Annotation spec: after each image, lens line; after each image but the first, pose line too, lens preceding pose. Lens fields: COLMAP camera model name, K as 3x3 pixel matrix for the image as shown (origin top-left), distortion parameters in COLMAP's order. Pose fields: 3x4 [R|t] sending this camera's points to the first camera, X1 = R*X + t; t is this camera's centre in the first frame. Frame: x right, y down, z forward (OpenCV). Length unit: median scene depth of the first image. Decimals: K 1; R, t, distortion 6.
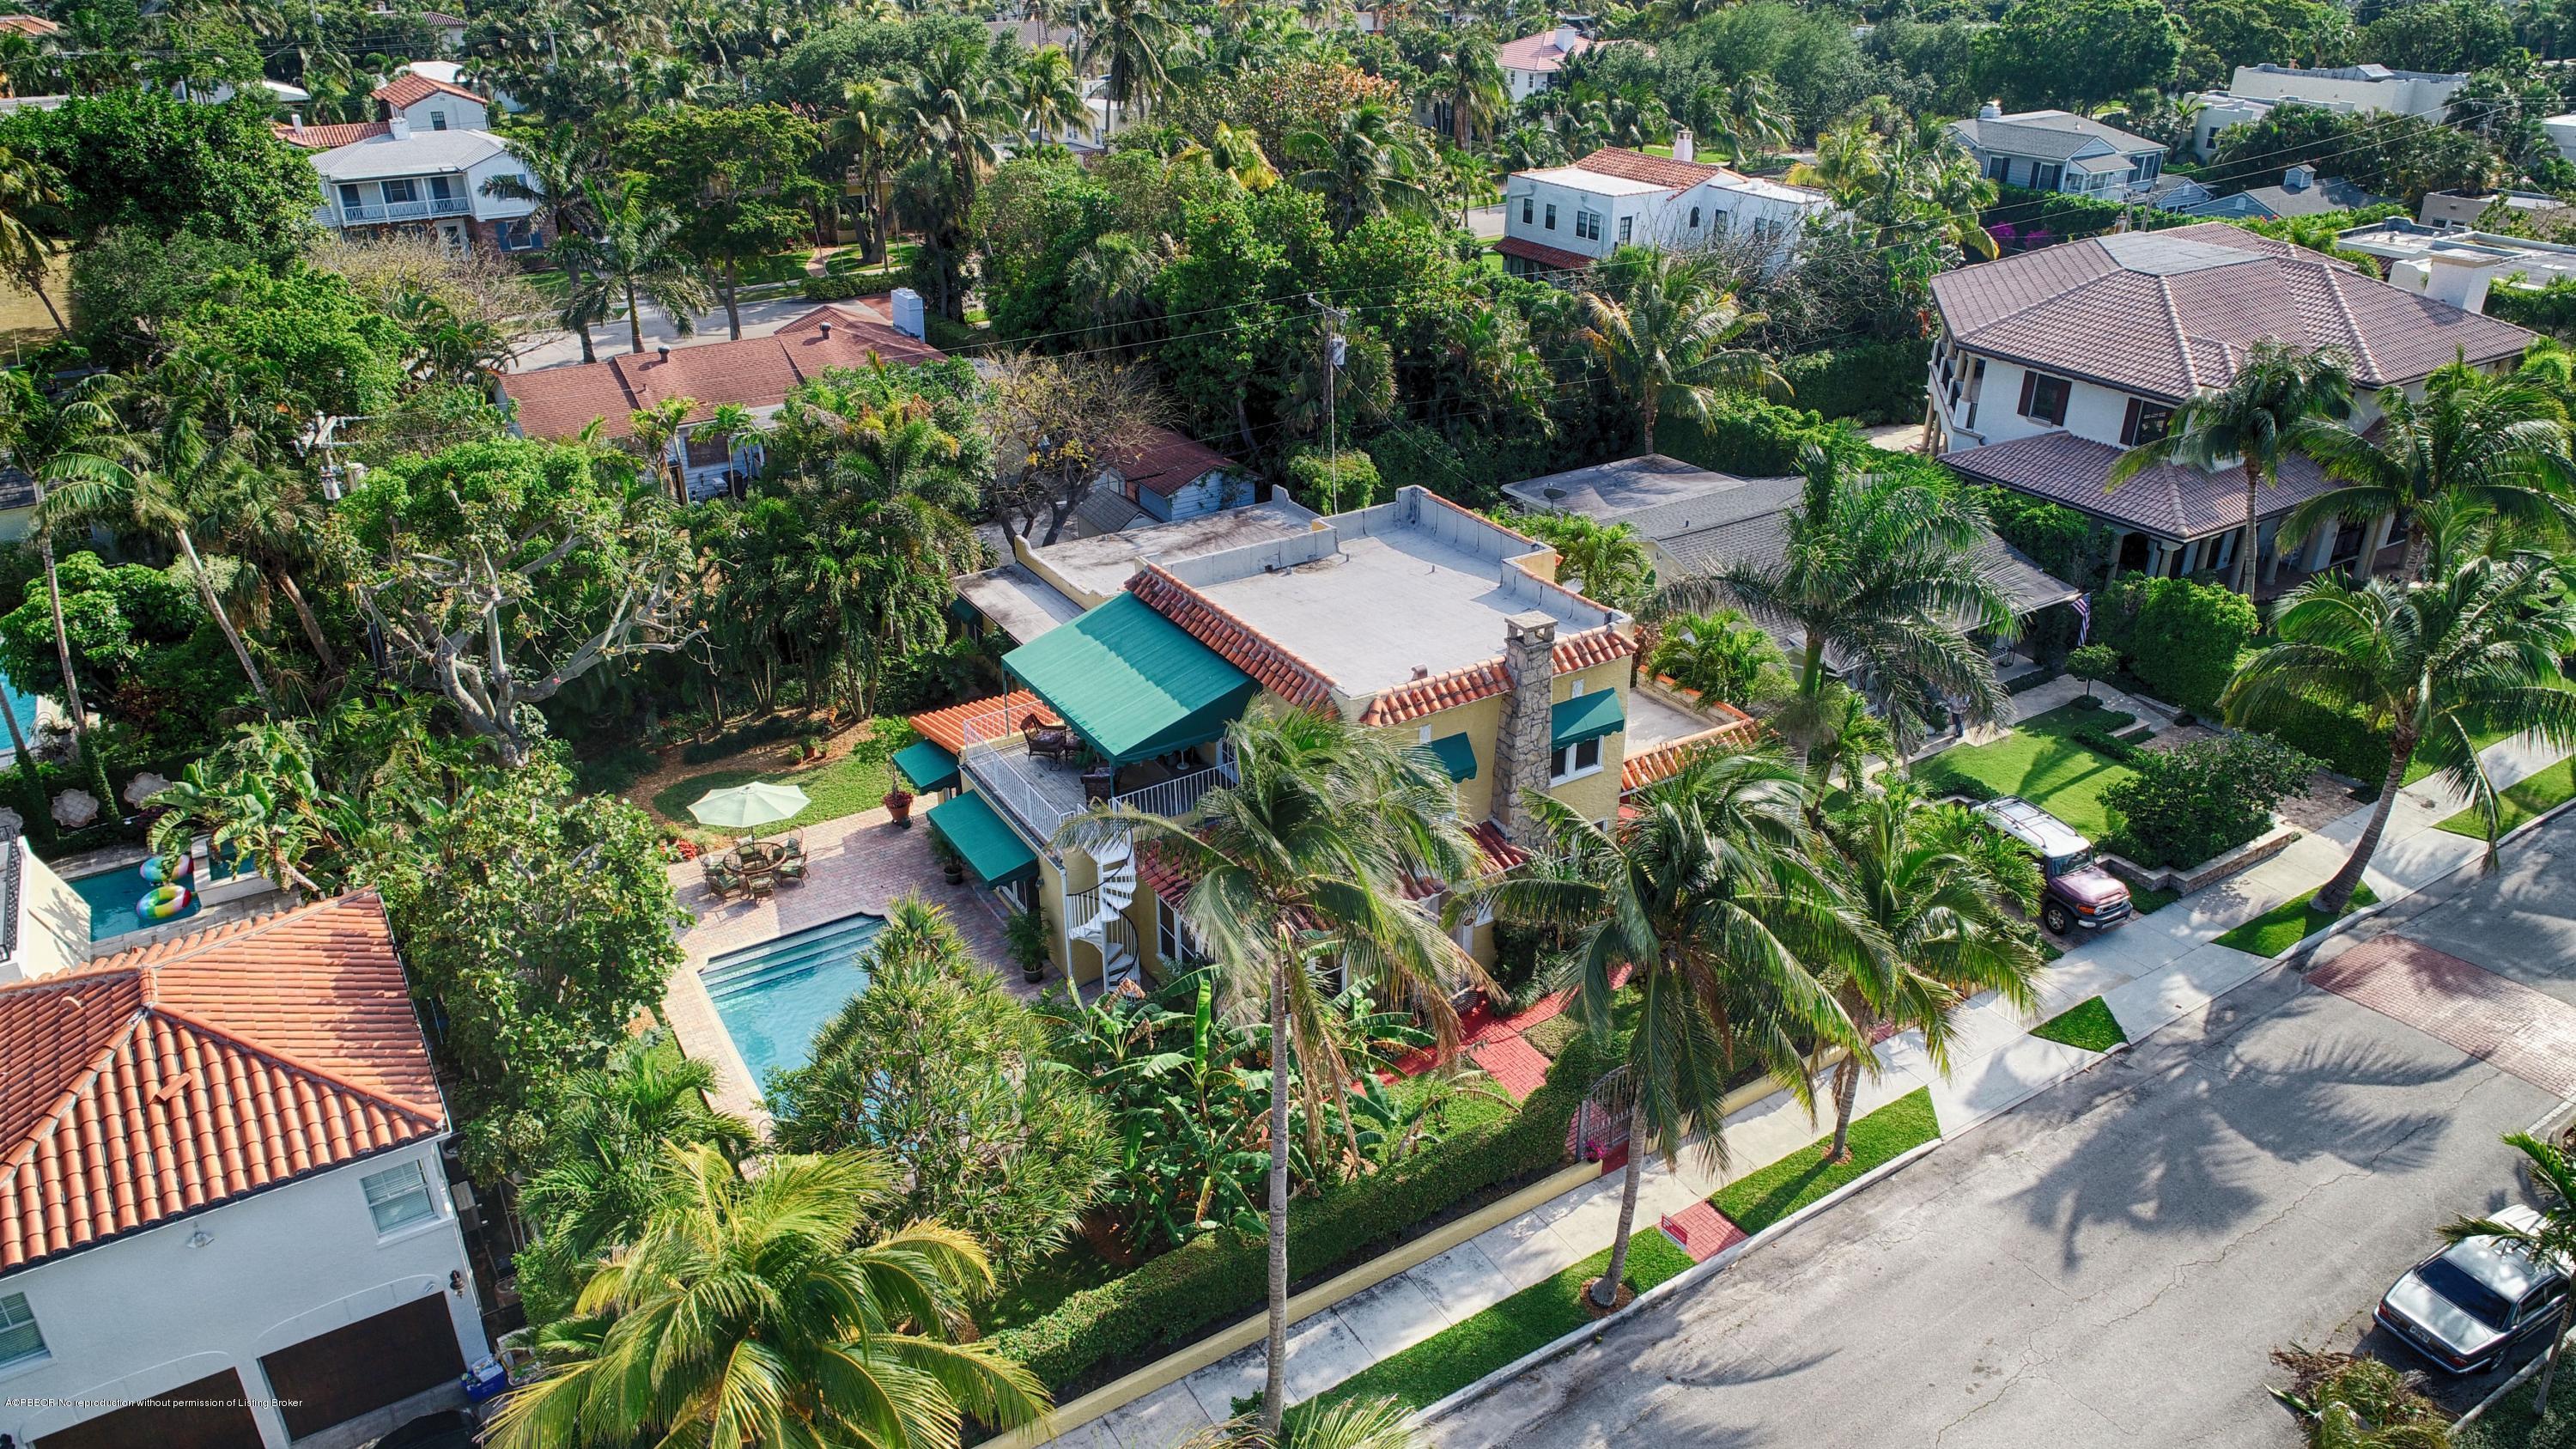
lens RADIAL K [[1734.1, 0, 1292.3], [0, 1734.1, 728.3], [0, 0, 1]] dist [0.006325, 0.000158]
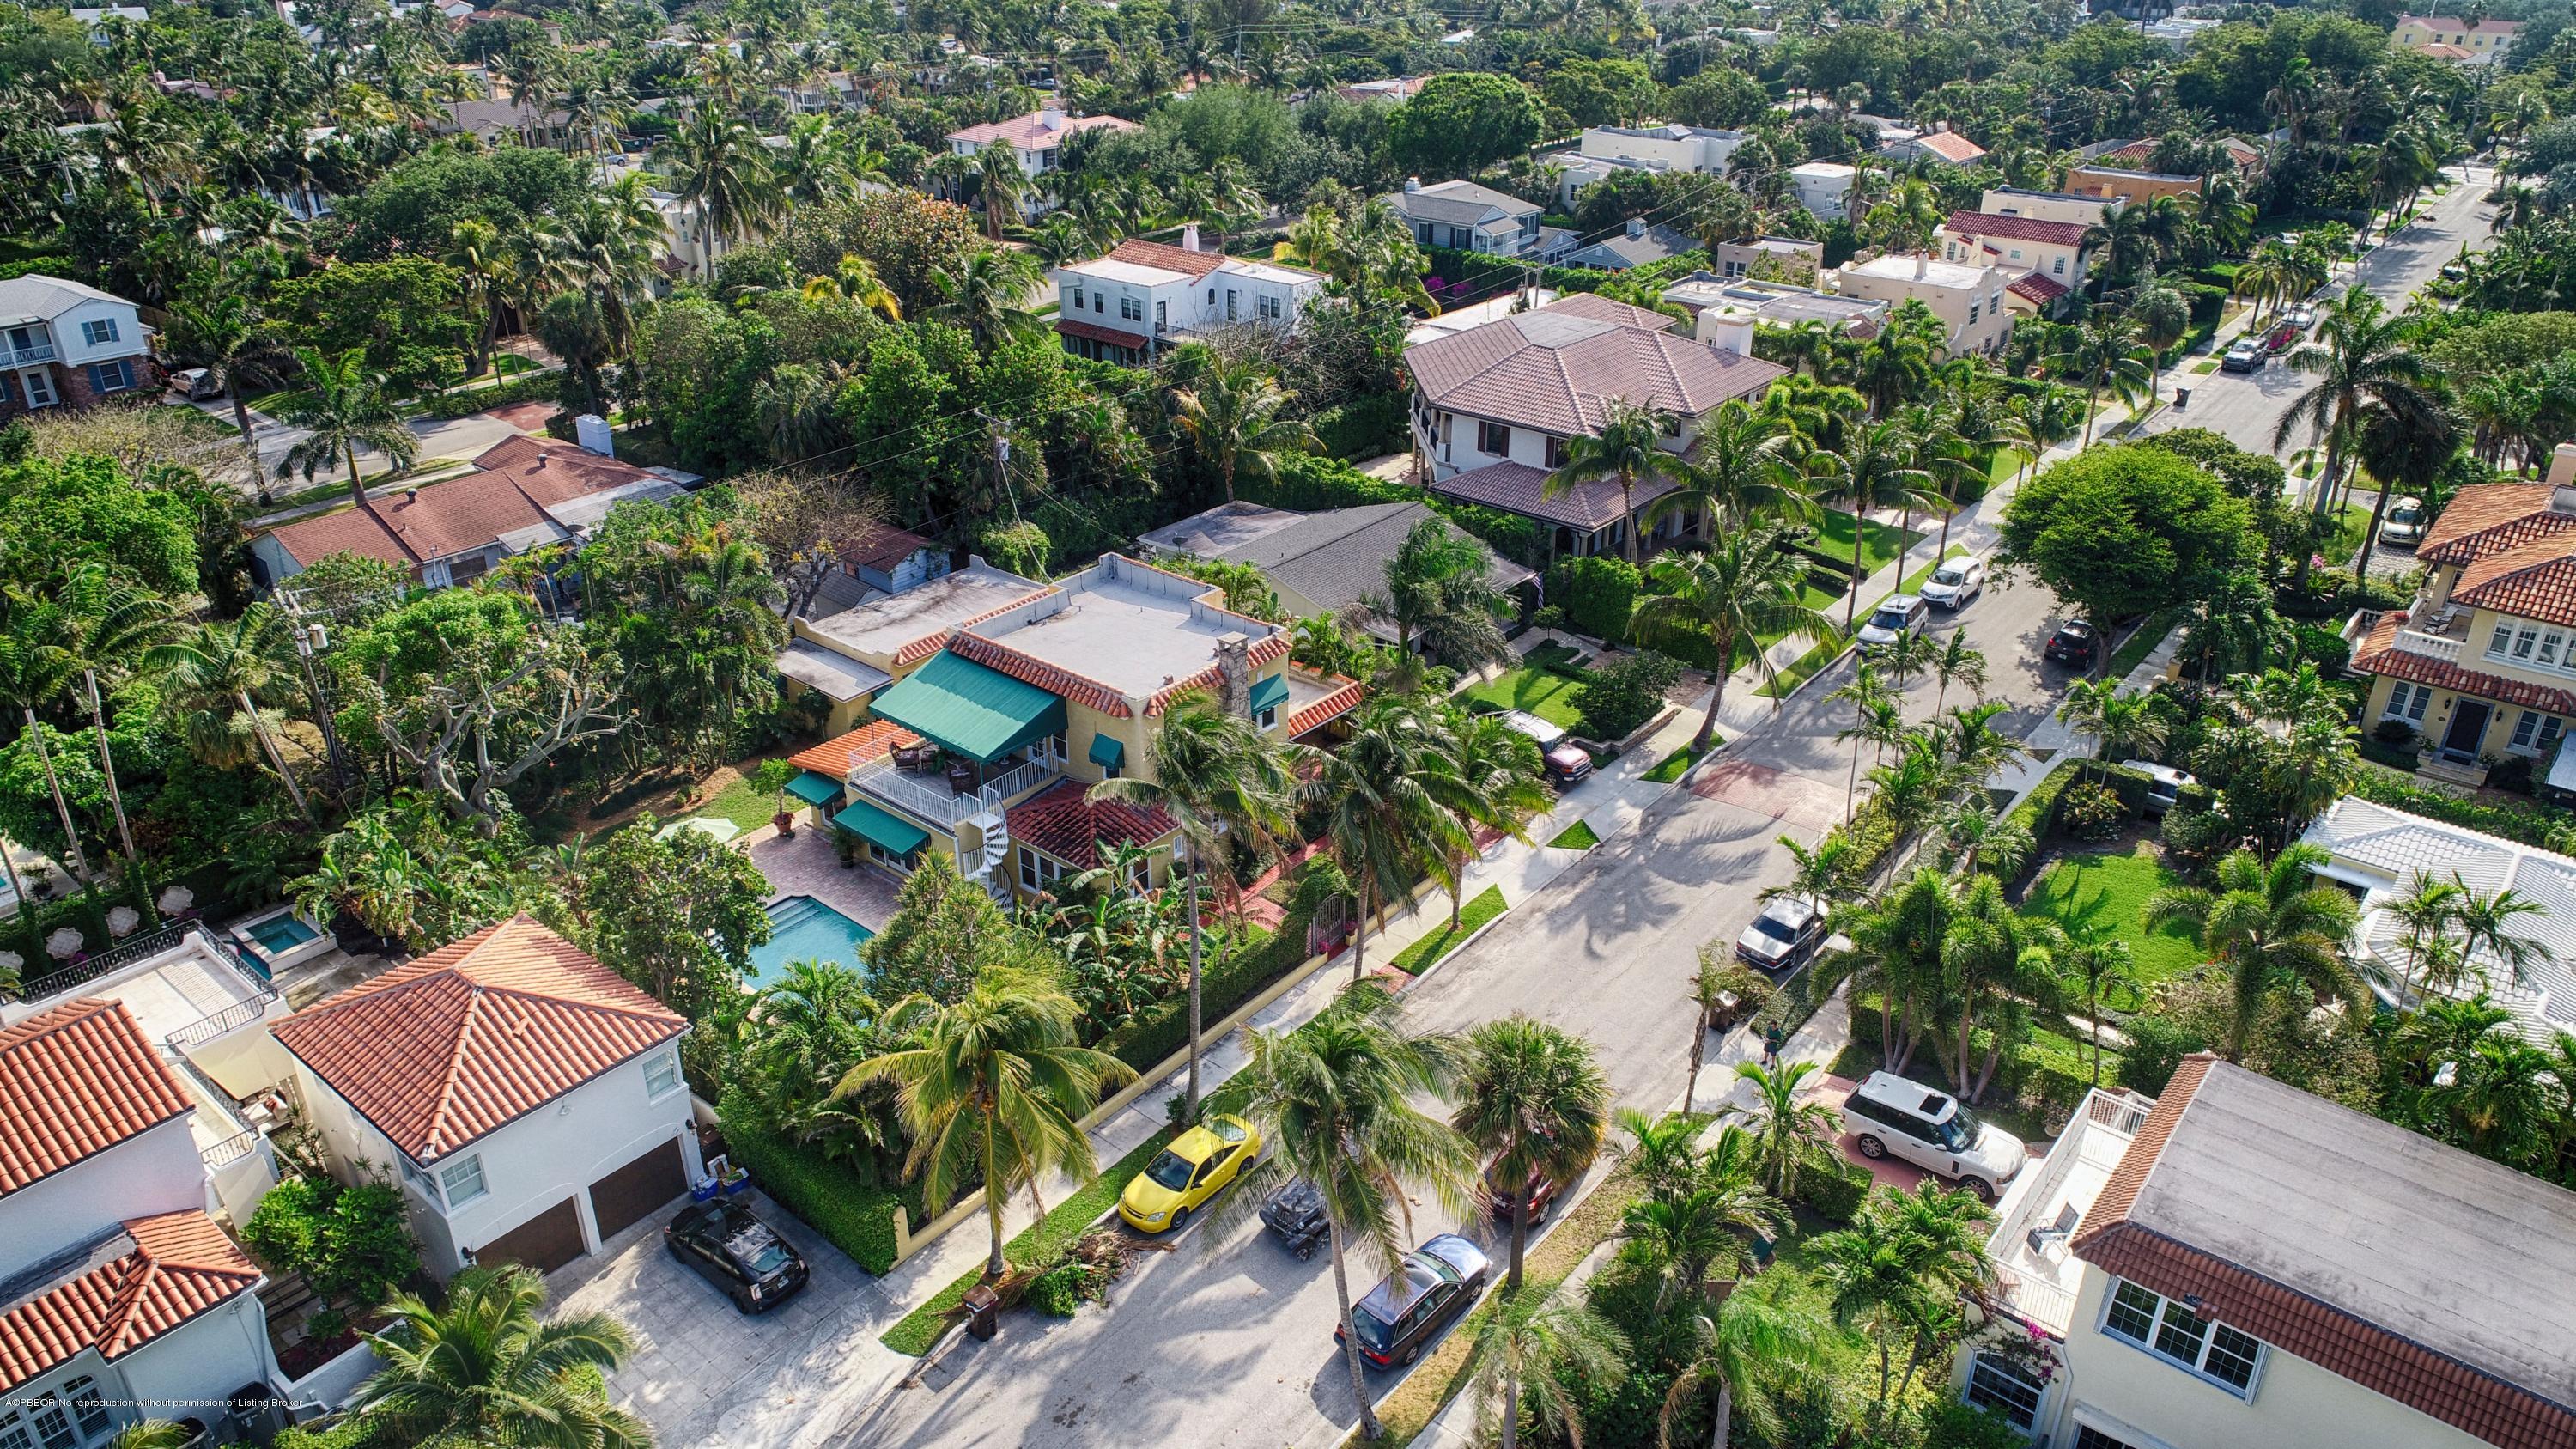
lens RADIAL K [[1734.1, 0, 1280.8], [0, 1734.1, 720.6], [0, 0, 1]] dist [0.006325, 0.000158]
pose [[0.952366, -0.134682, 0.273603, -0.191496], [0.135307, 0.990663, 0.016678, -0.005040], [-0.273295, 0.021137, 0.961698, -0.396583]]
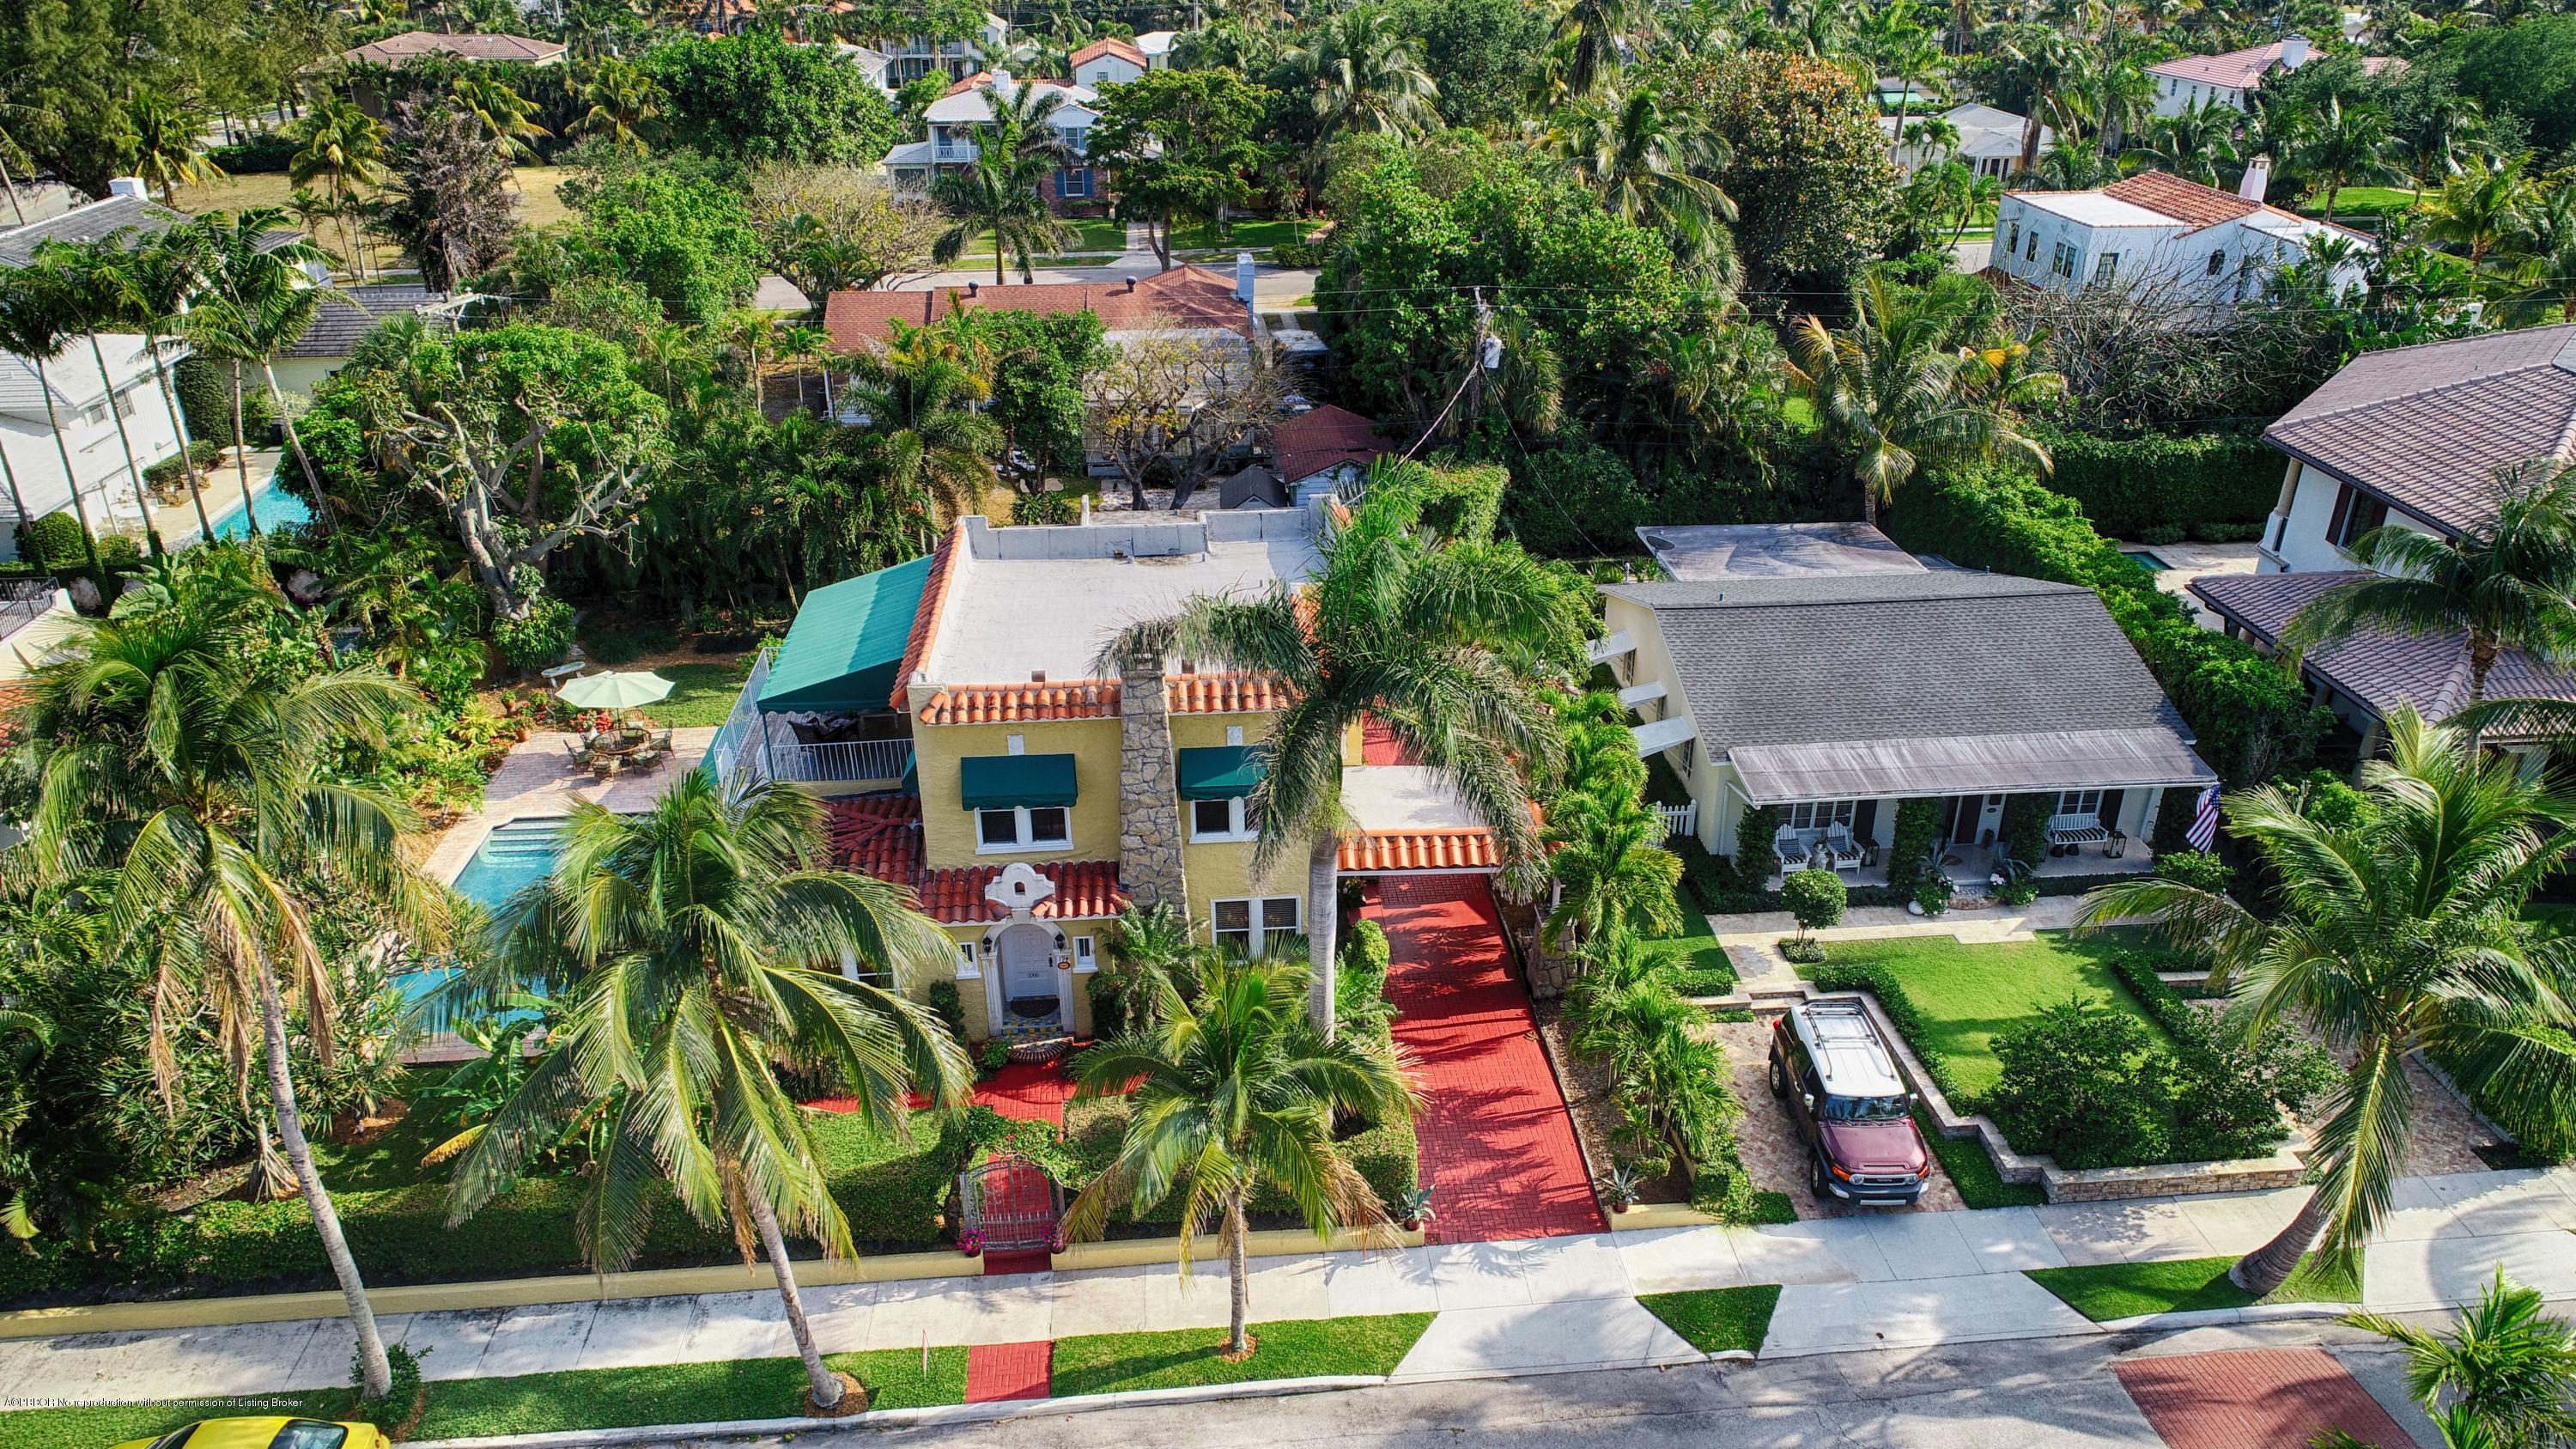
lens RADIAL K [[1734.1, 0, 1287.4], [0, 1734.1, 727.2], [0, 0, 1]] dist [0.006325, 0.000158]
pose [[0.887931, 0.204036, -0.412247, 0.402582], [-0.204803, 0.977864, 0.042859, -0.051368], [0.411866, 0.046373, 0.910064, 0.169448]]
